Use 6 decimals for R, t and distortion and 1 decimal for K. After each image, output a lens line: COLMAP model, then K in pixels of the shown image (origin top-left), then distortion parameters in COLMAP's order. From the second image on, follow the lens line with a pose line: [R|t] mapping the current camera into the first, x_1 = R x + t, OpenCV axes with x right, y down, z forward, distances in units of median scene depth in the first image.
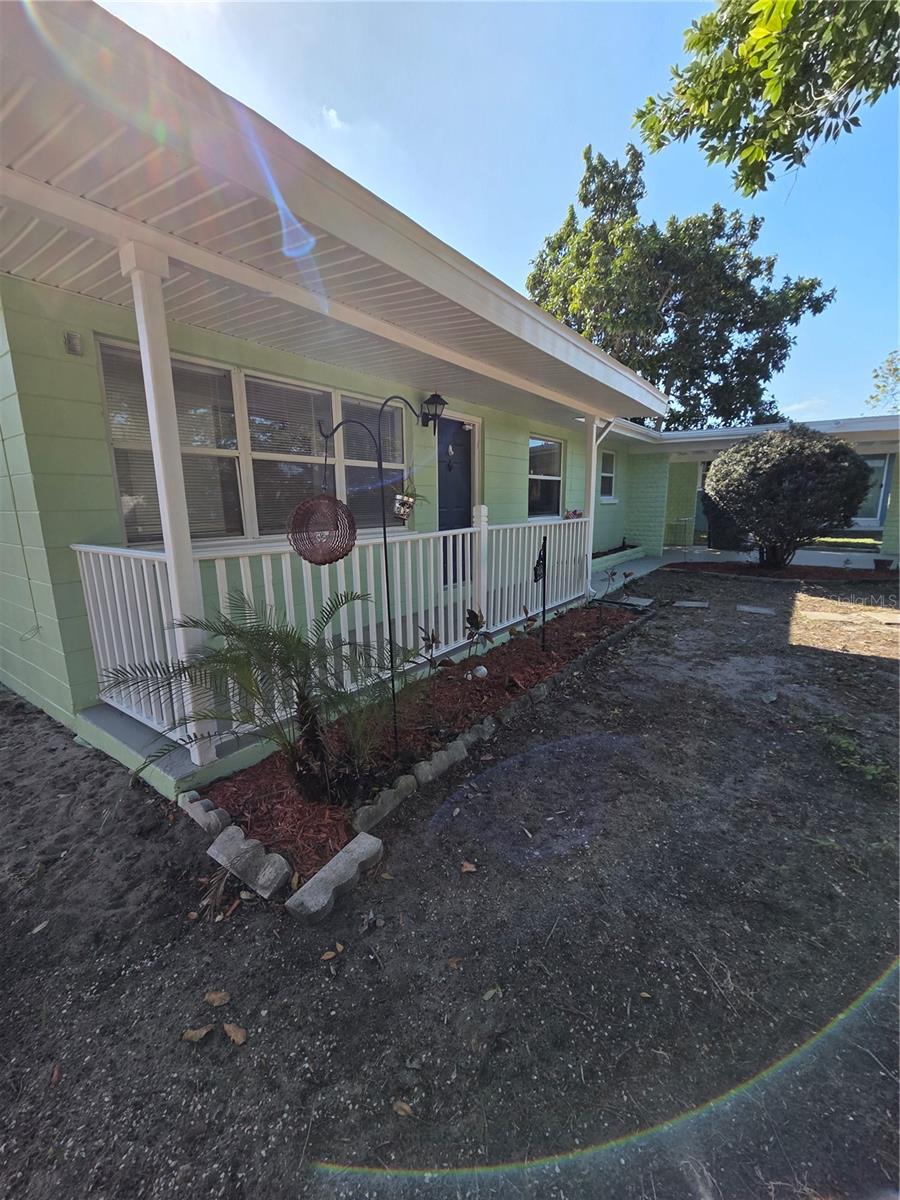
lens RADIAL K [[484.8, 0, 452.4], [0, 484.8, 598.0], [0, 0, 1]] dist [-0.005290, -0.000157]
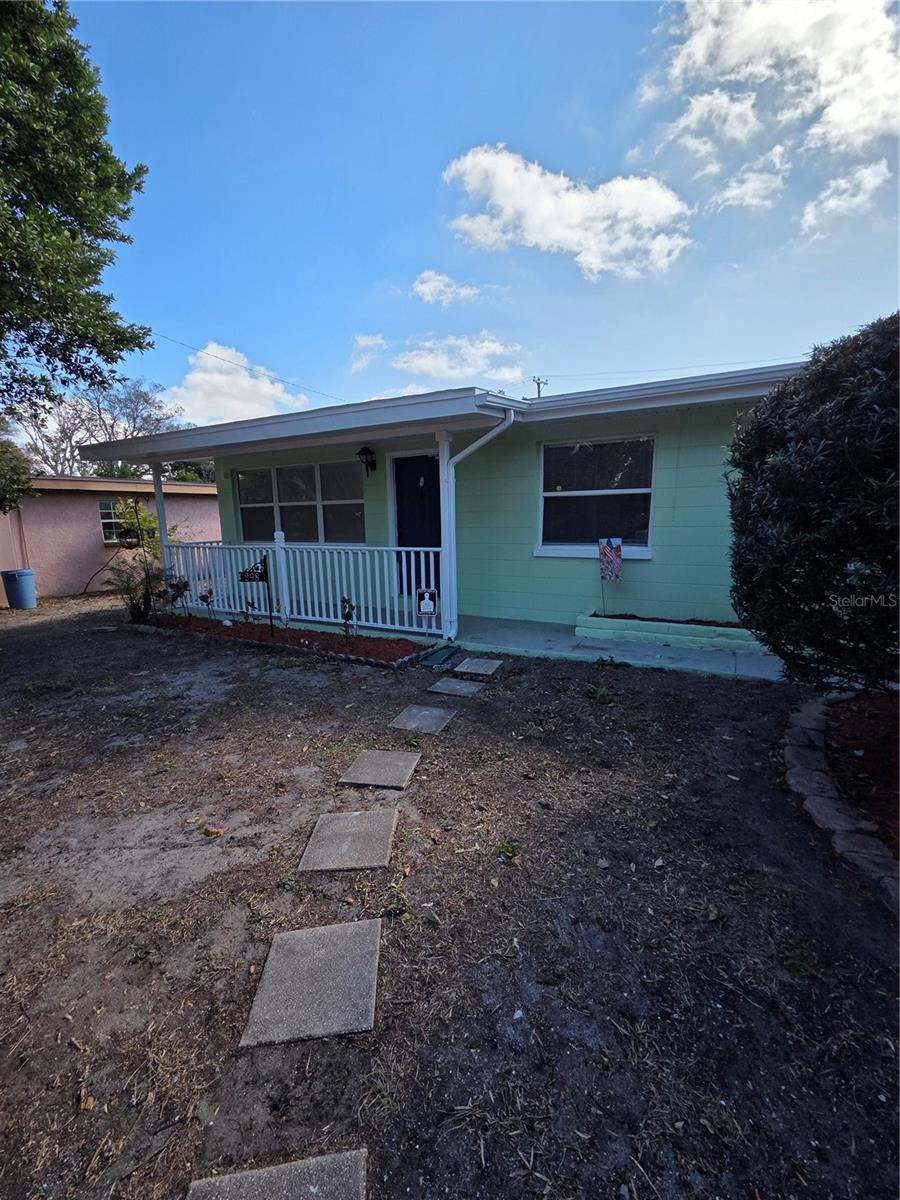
lens RADIAL K [[484.8, 0, 446.8], [0, 484.8, 595.7], [0, 0, 1]] dist [-0.005290, -0.000157]
pose [[0.158917, 0.180439, -0.970663, 1.182328], [-0.175551, 0.972655, 0.152068, -0.222300], [0.971559, 0.146235, 0.186248, 0.888586]]
